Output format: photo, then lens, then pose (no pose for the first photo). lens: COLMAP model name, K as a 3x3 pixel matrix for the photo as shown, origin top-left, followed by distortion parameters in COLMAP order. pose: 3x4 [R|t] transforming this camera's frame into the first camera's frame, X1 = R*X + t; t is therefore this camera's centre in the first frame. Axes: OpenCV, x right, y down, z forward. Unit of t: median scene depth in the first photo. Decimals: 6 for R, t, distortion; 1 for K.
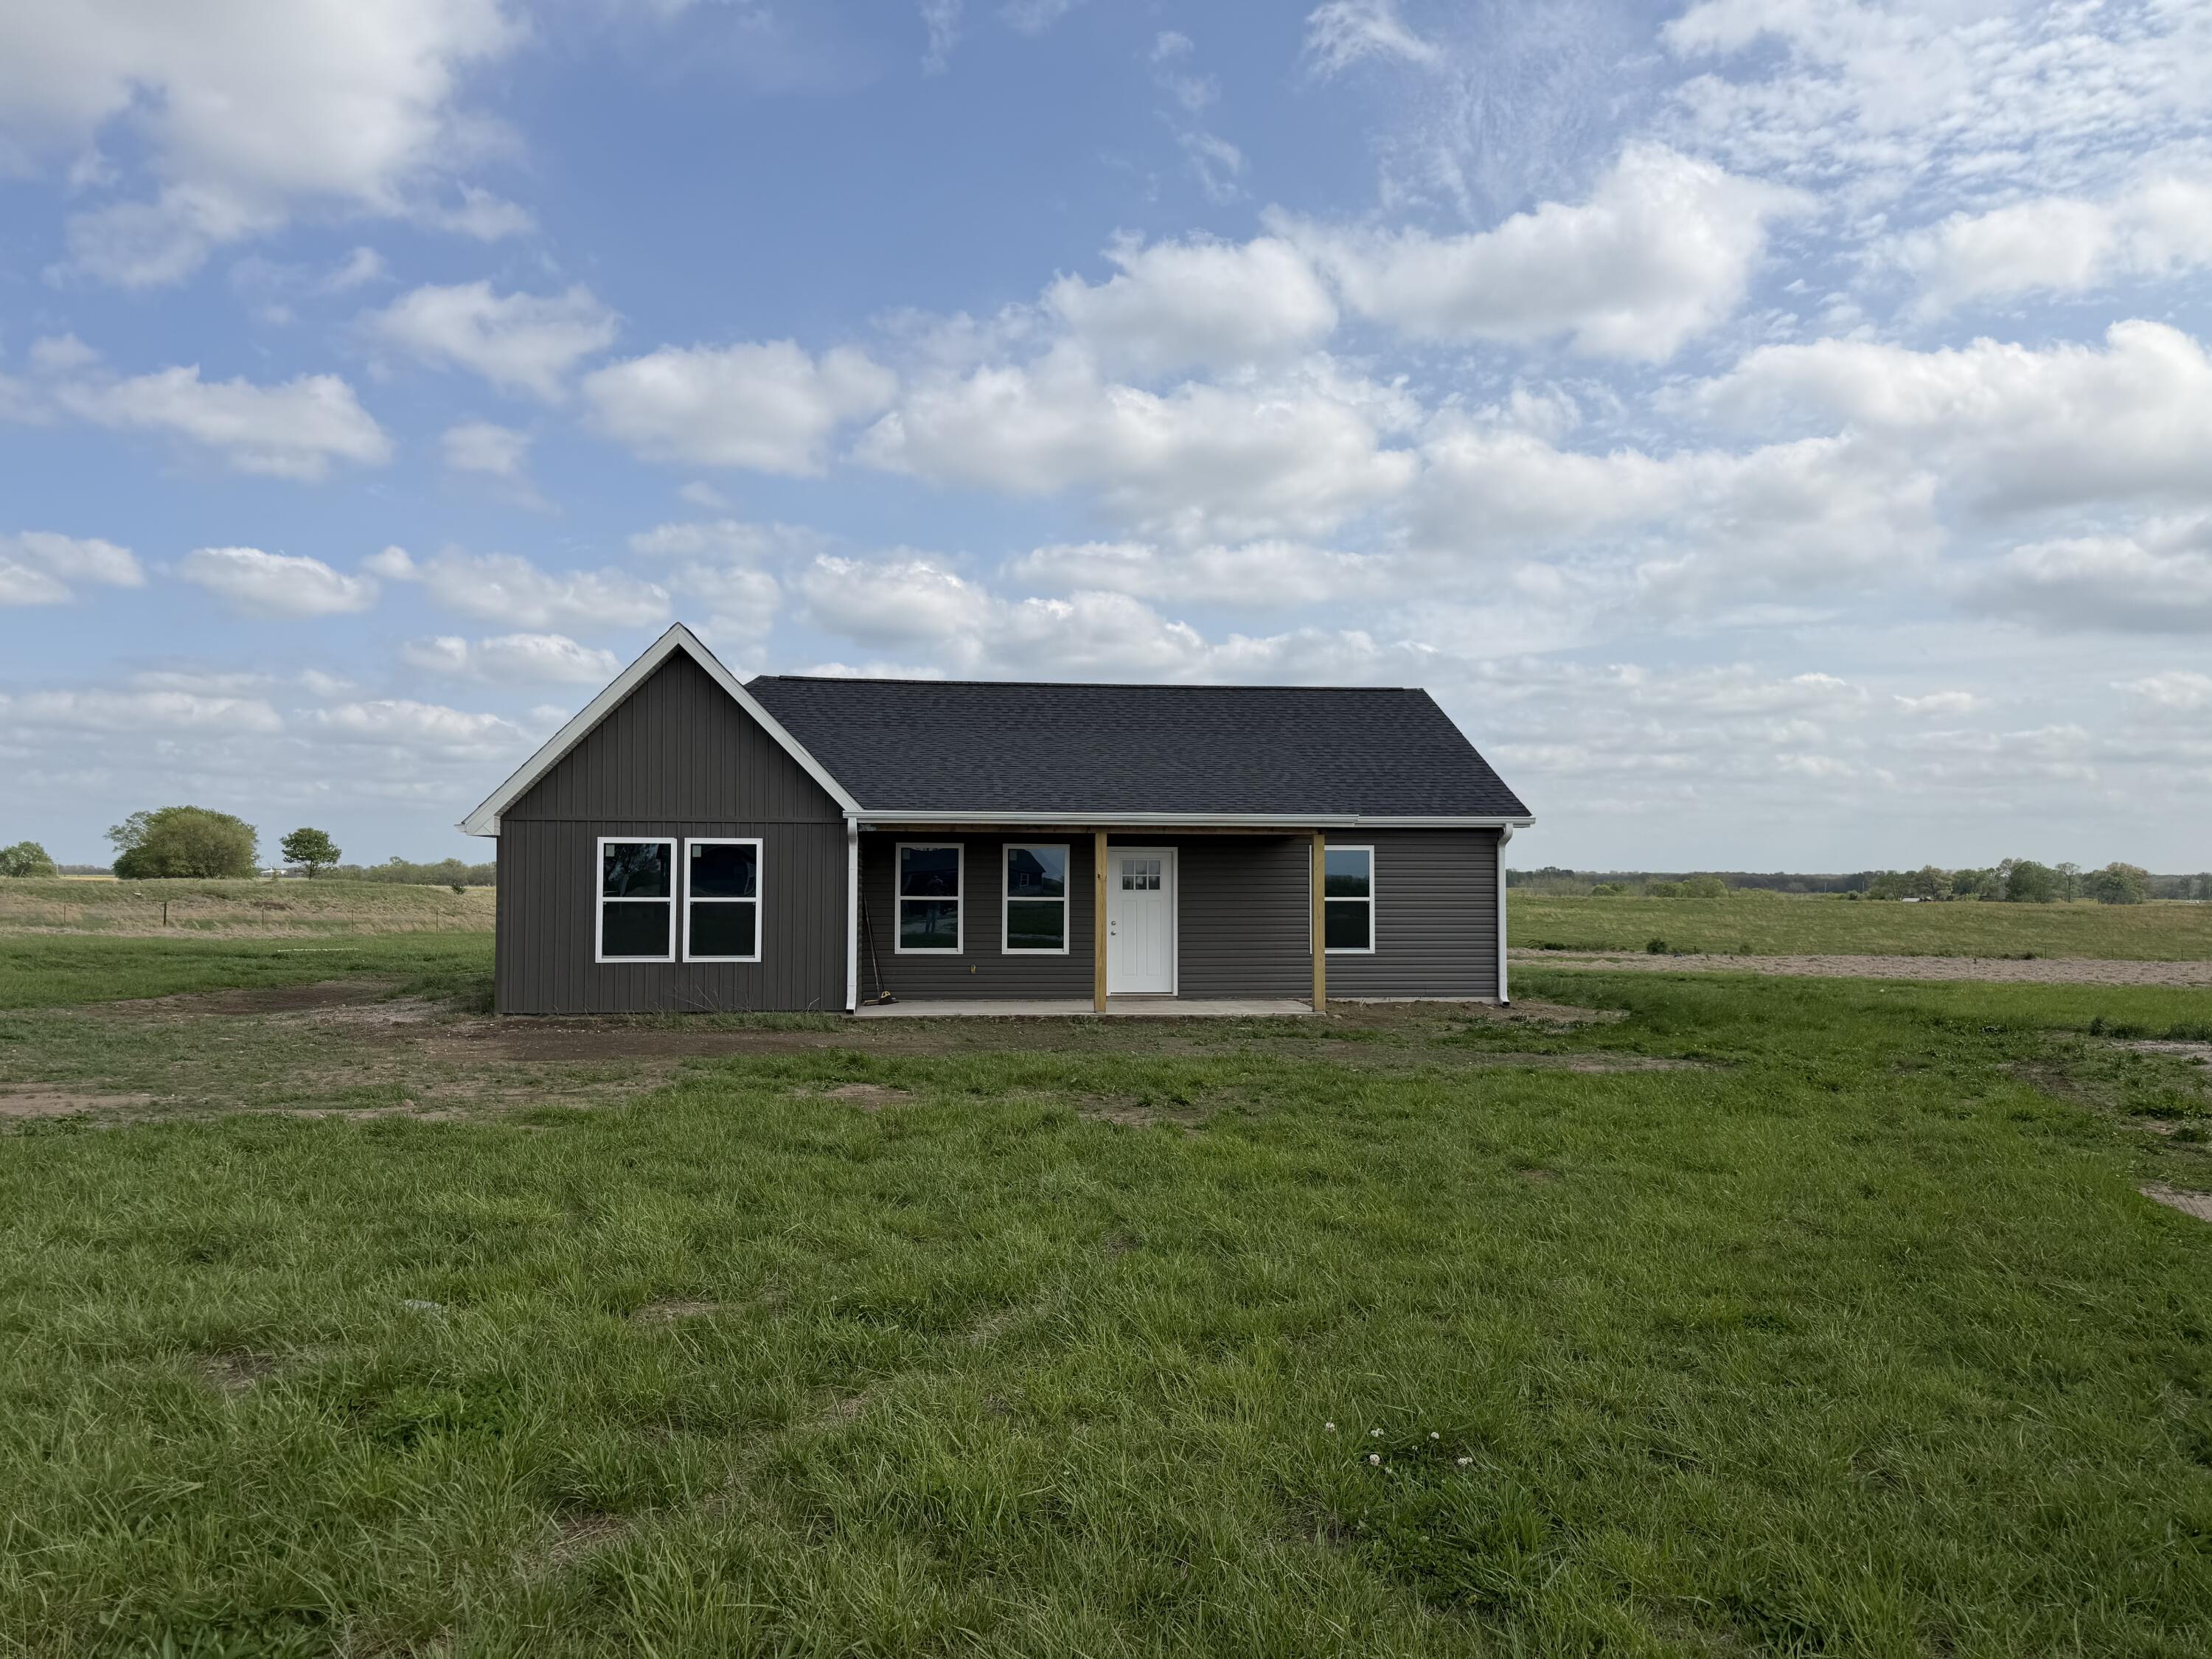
lens RADIAL K [[1598.8, 0, 1109.7], [0, 1598.8, 819.1], [0, 0, 1]] dist [0.008525, -0.009861]
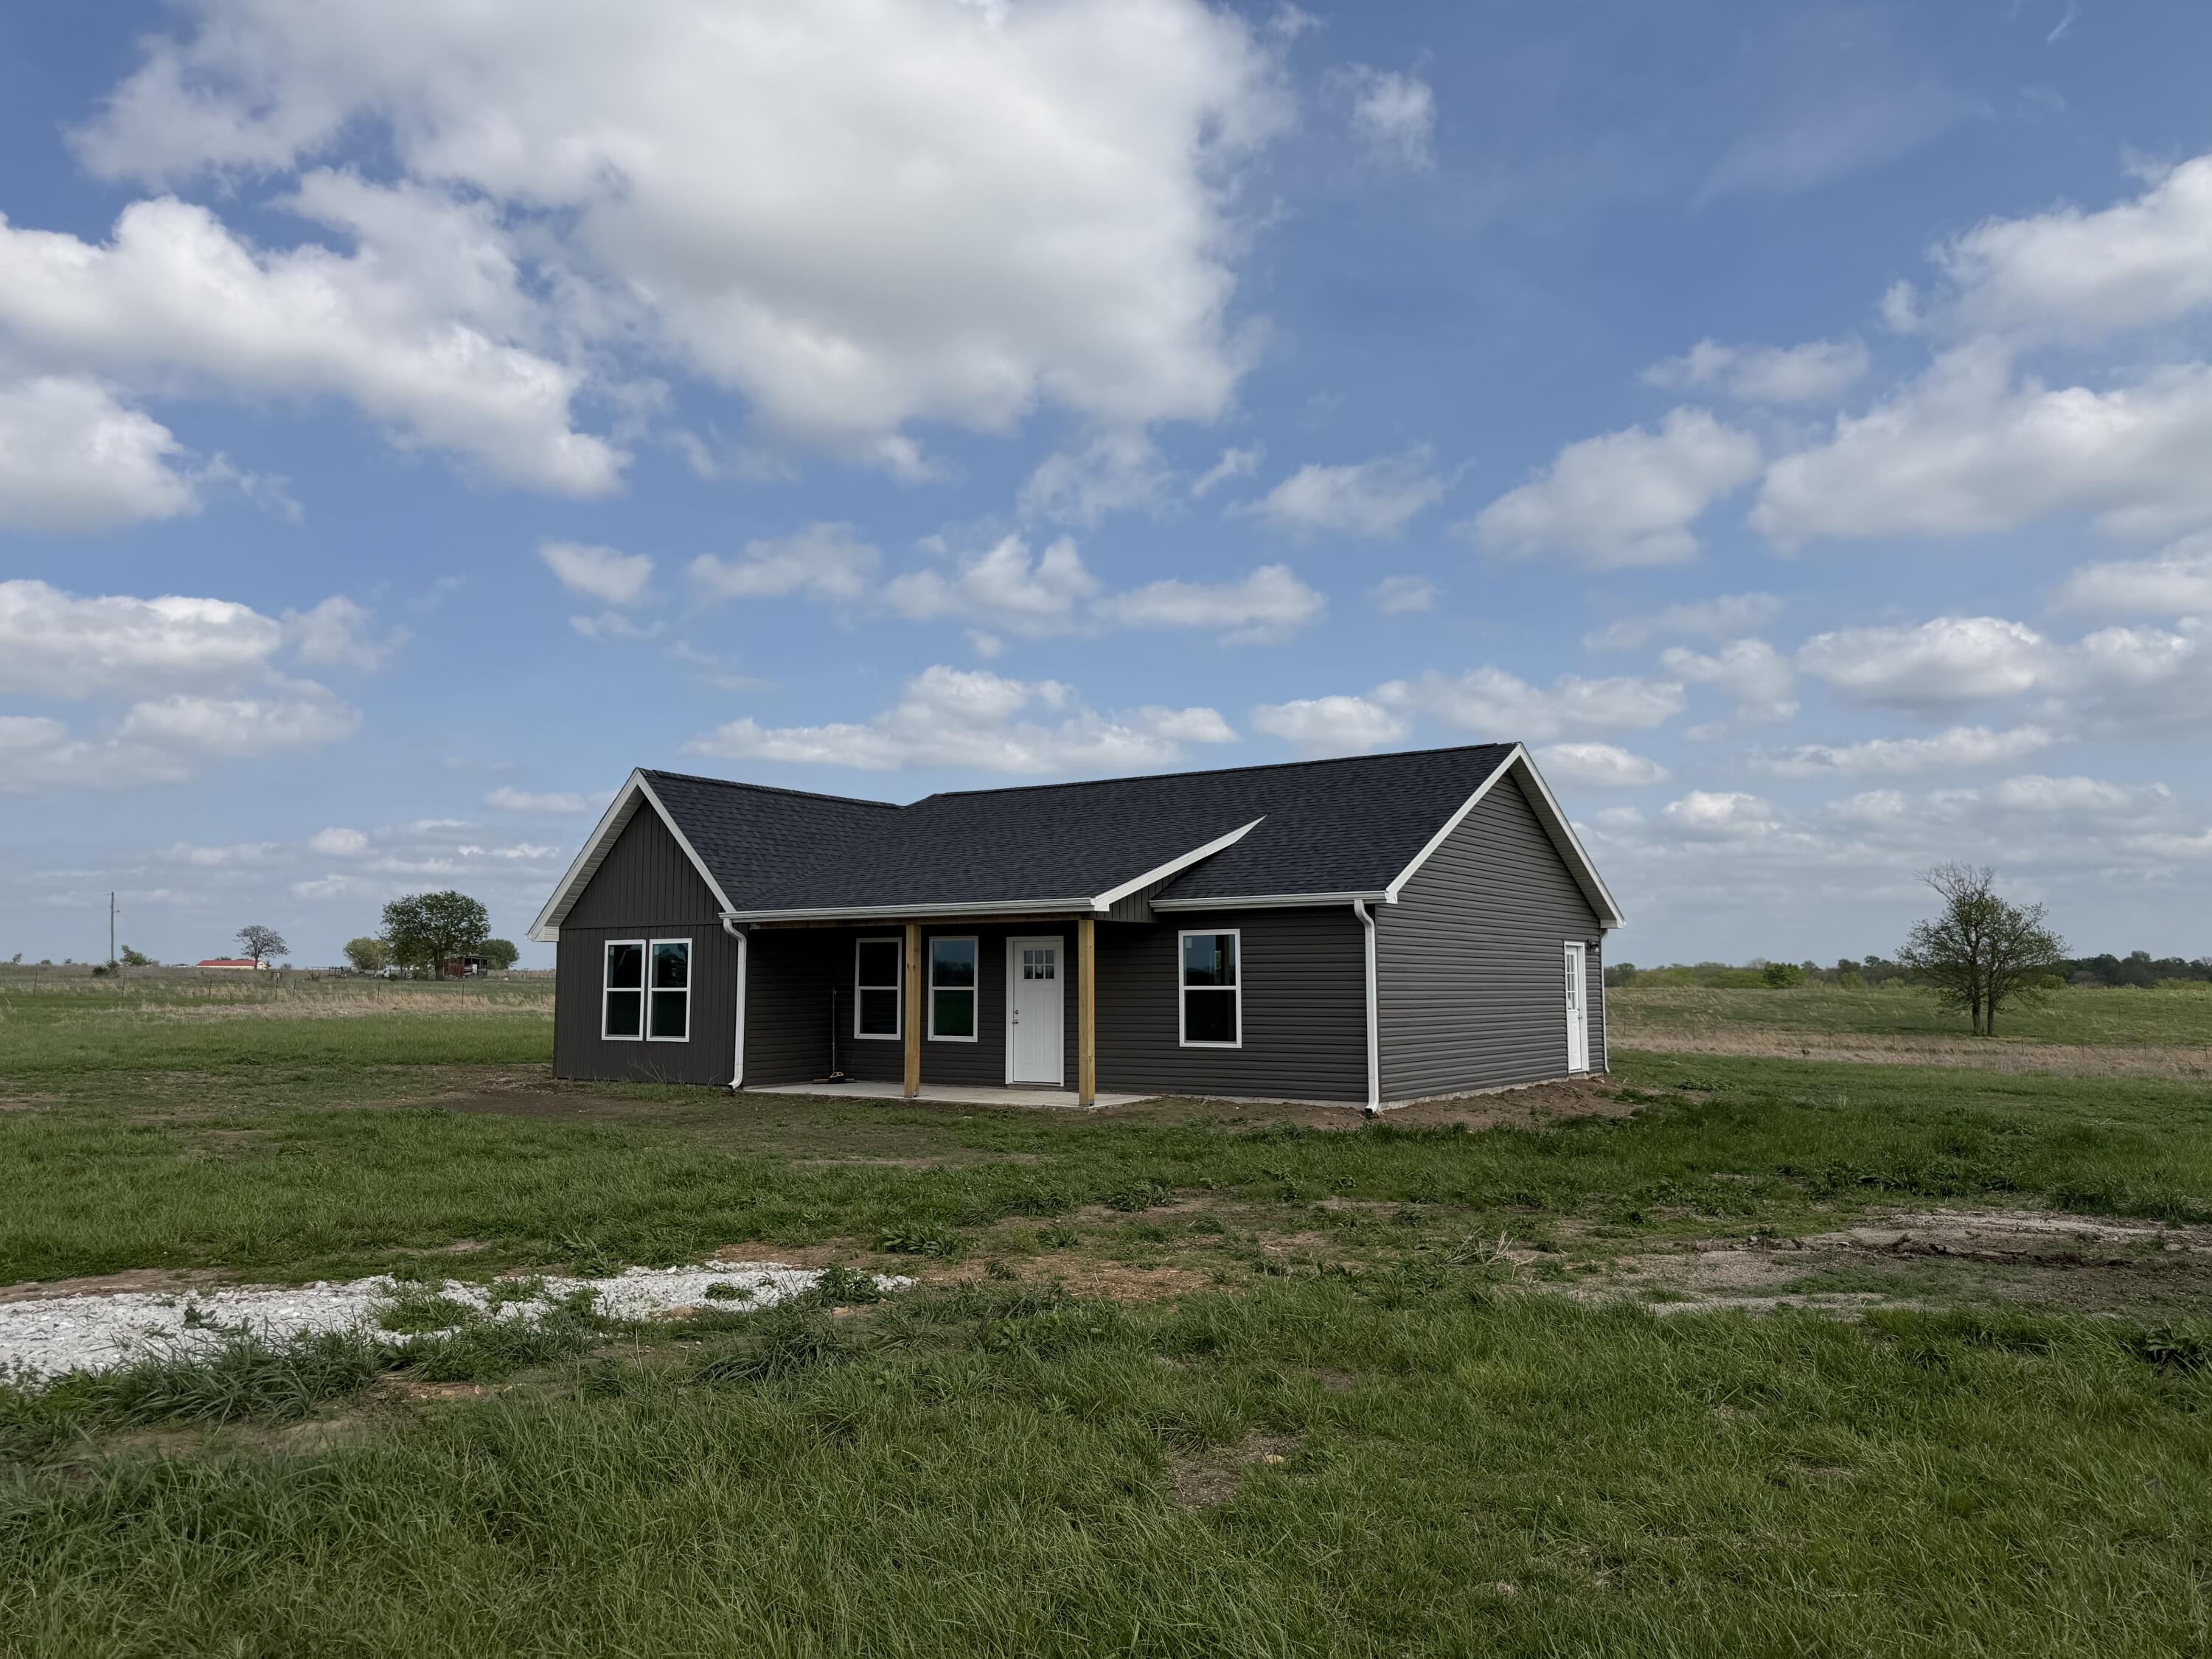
lens RADIAL K [[1501.5, 0, 1102.6], [0, 1501.5, 839.6], [0, 0, 1]] dist [0.010120, 0.001762]
pose [[0.762562, -0.066587, -0.643479, 0.672277], [0.034673, 0.997466, -0.062128, 0.016958], [0.645986, 0.025065, 0.762938, 0.304423]]
